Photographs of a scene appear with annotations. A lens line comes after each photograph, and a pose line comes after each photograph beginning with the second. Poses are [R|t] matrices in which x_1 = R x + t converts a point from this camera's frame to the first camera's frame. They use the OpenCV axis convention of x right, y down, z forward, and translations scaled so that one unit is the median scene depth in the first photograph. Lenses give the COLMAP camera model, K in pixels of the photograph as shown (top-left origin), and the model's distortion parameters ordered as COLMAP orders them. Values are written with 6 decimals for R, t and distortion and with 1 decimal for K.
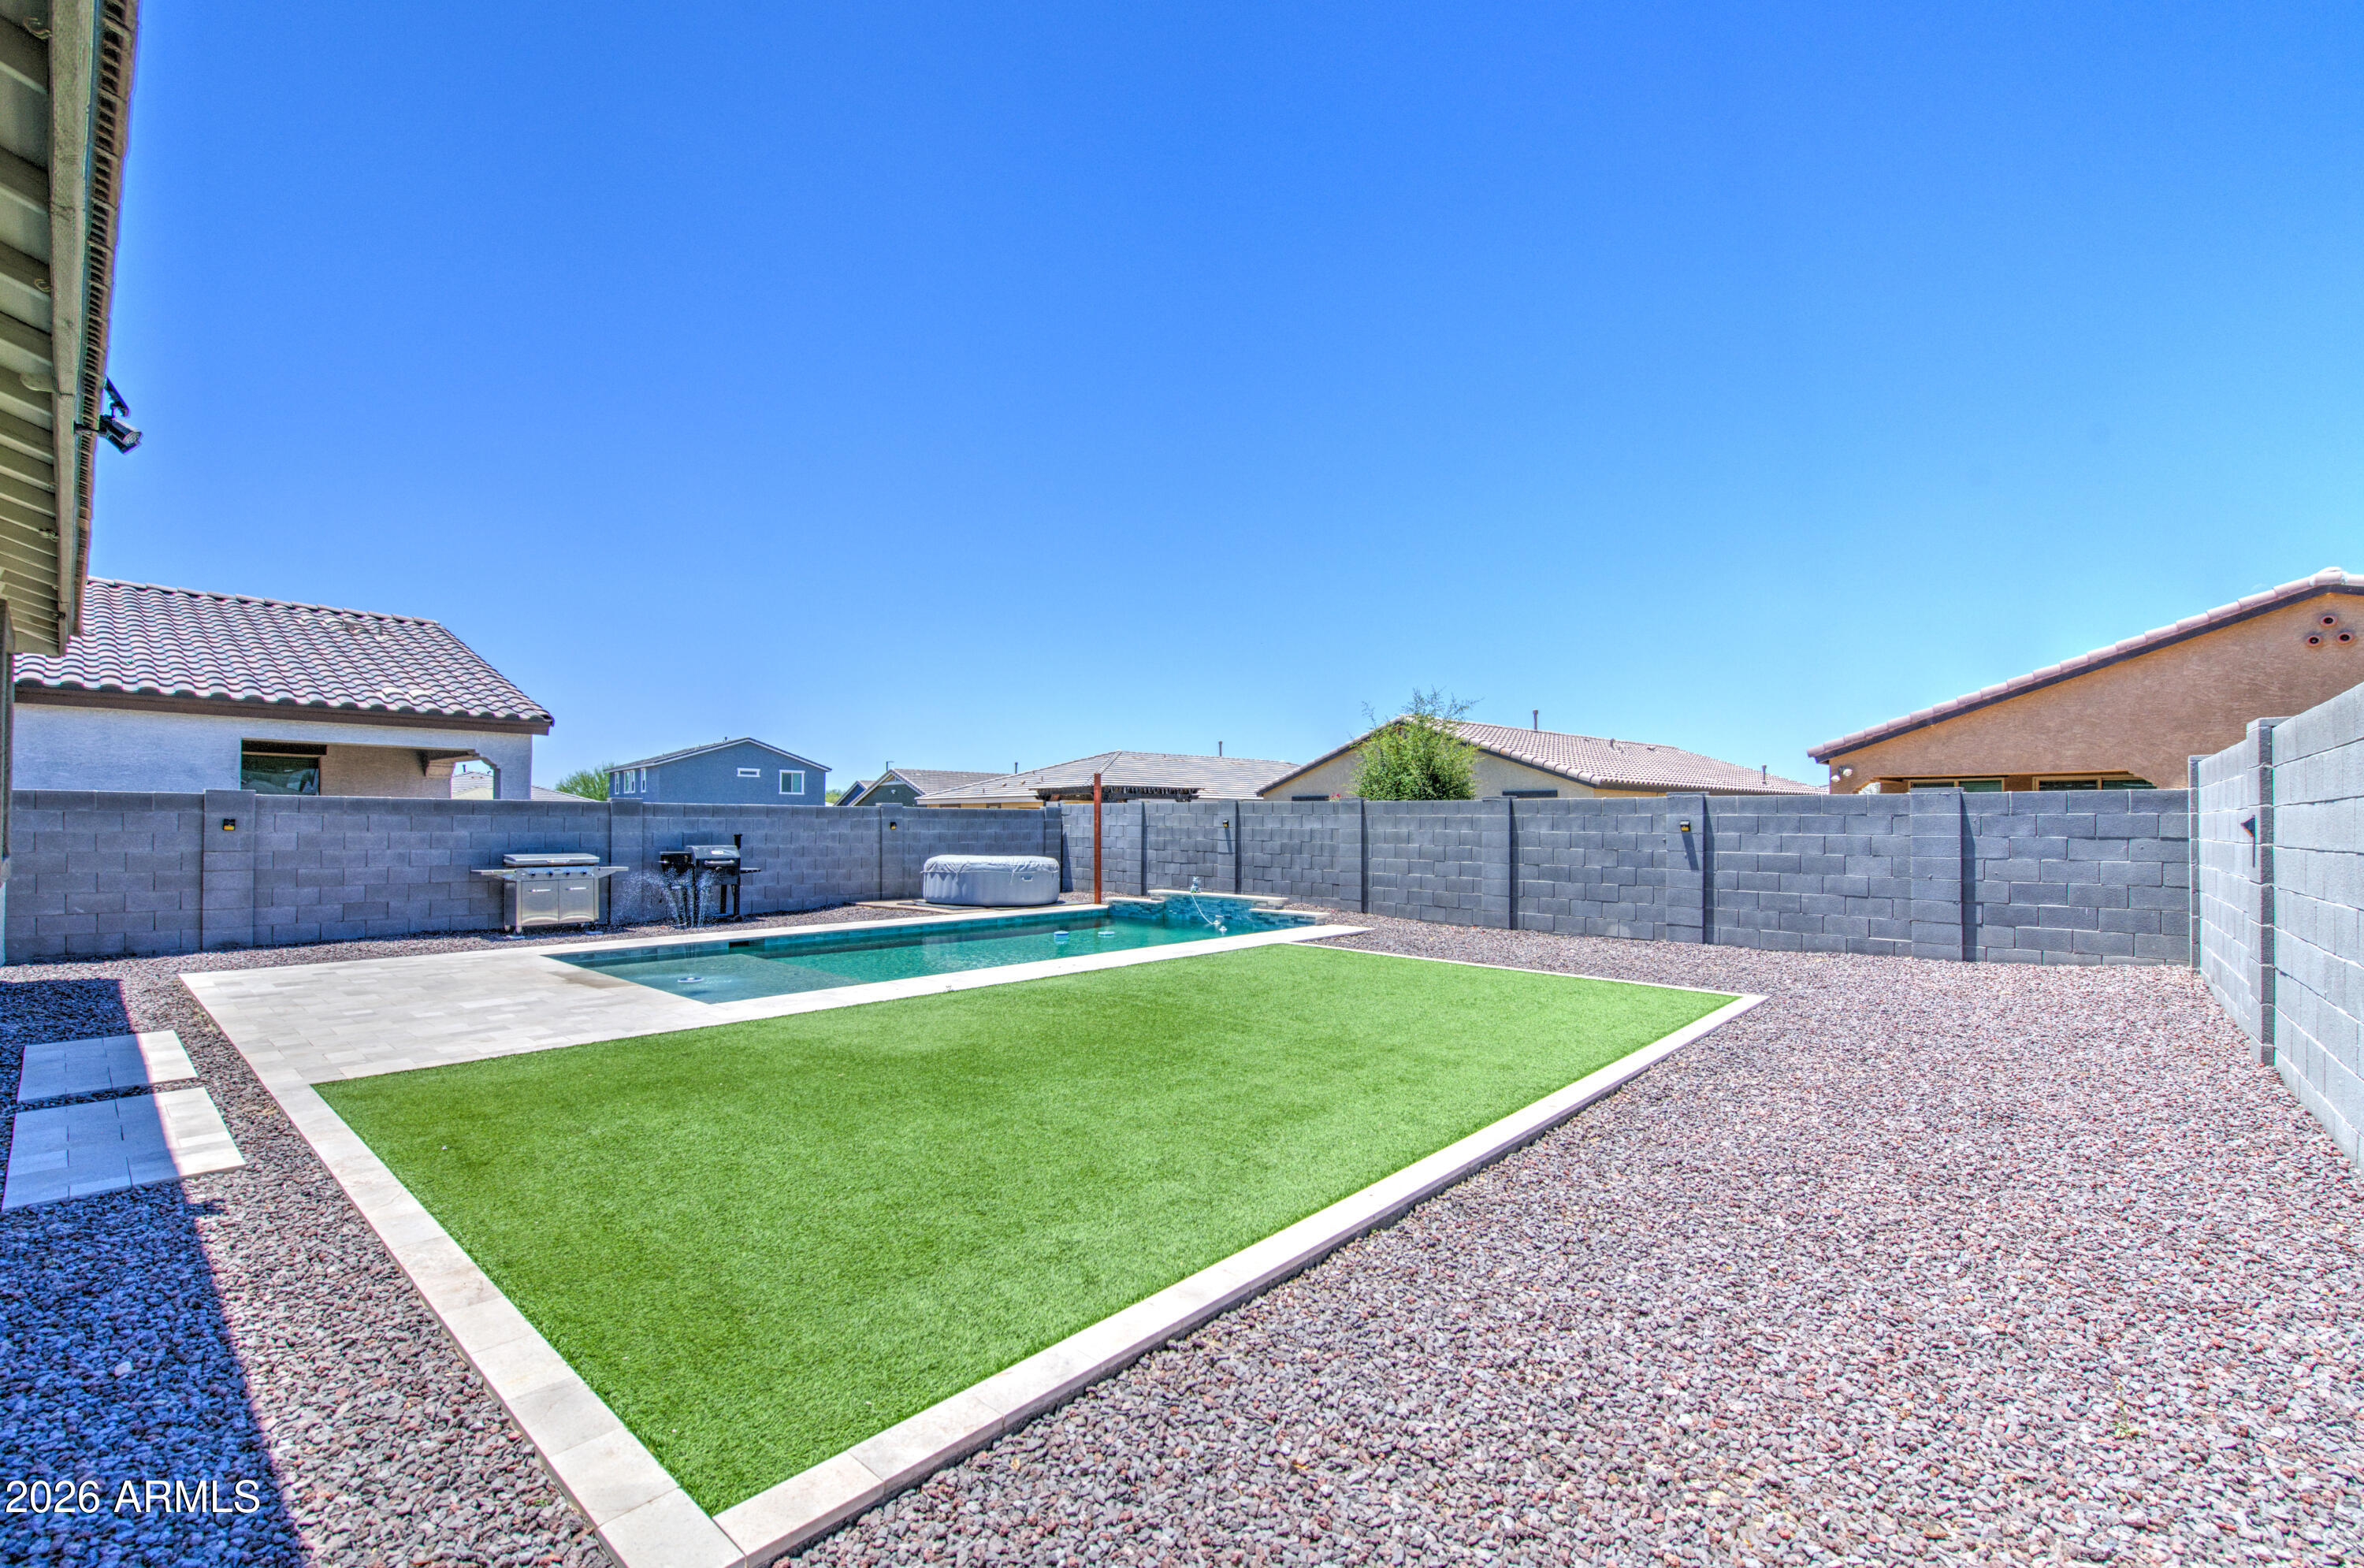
lens RADIAL K [[1004.0, 0, 1197.3], [0, 1004.0, 833.9], [0, 0, 1]] dist [0.000350, 0.000034]
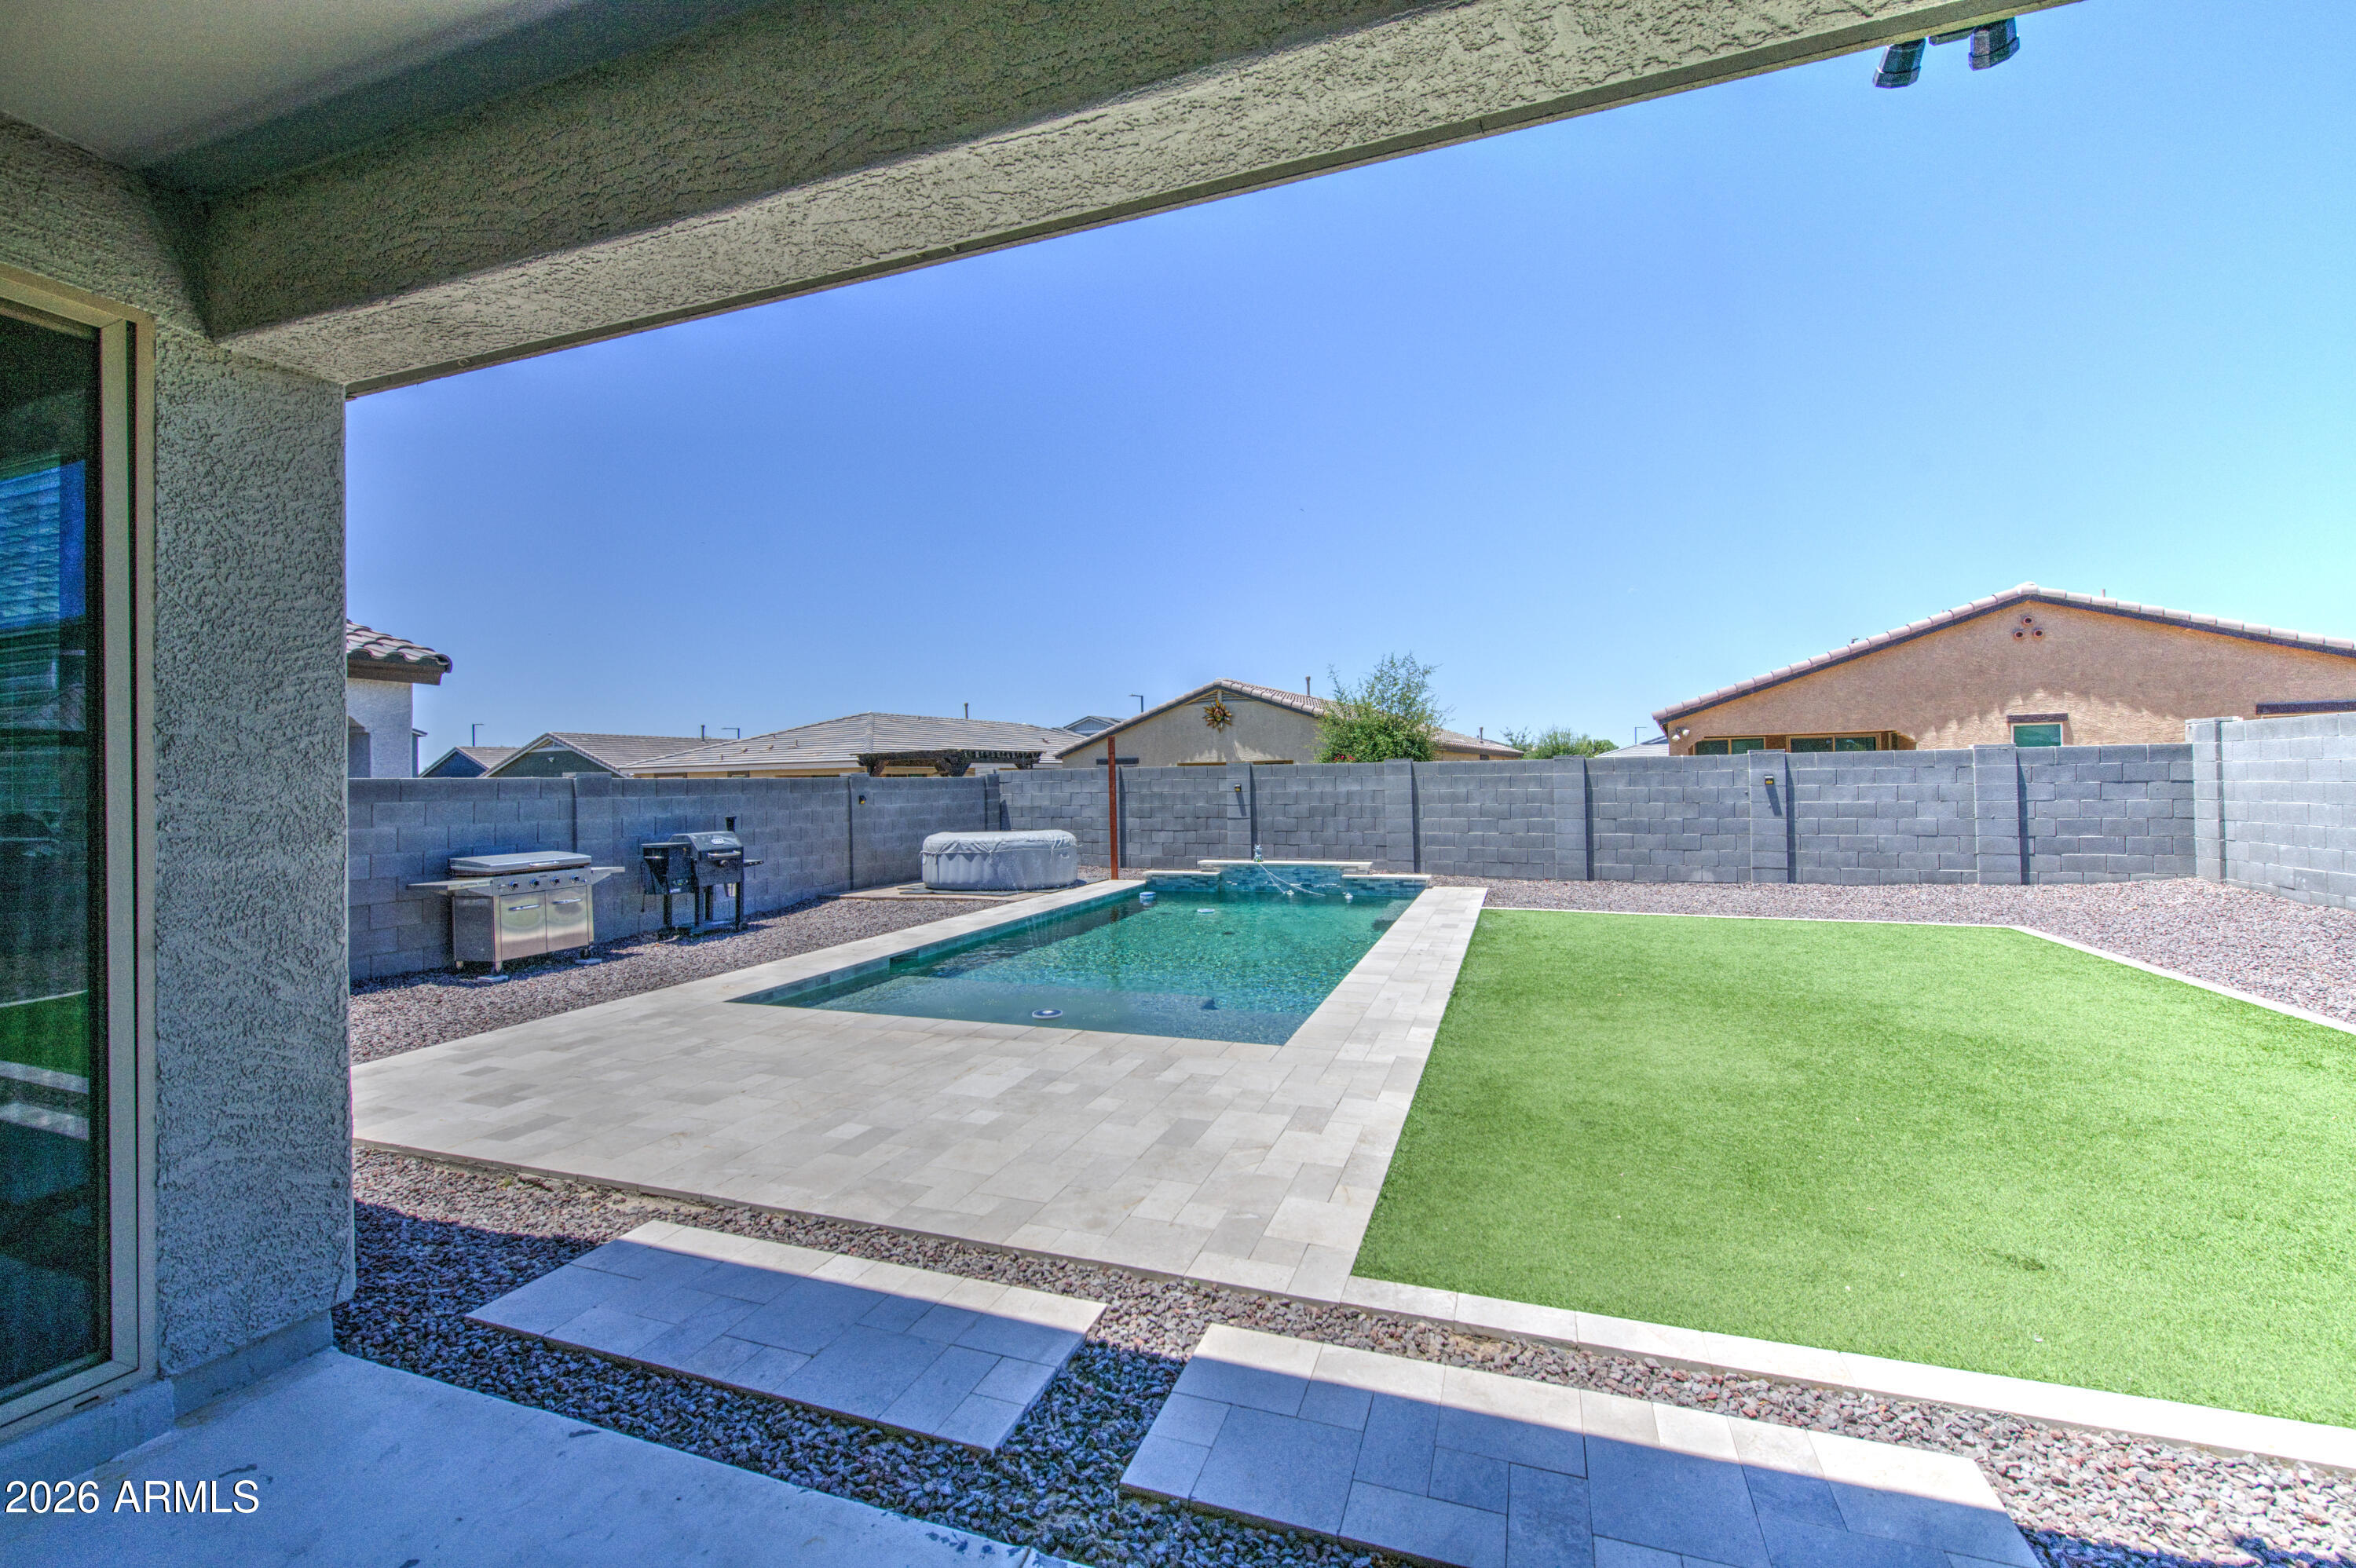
lens RADIAL K [[972.6, 0, 1177.8], [0, 972.6, 782.5], [0, 0, 1]] dist [0.000314, -0.000009]
pose [[0.929516, -0.022072, 0.368121, -0.437340], [0.026692, 0.999616, -0.007462, -0.011736], [-0.367814, 0.016762, 0.929748, 0.187081]]
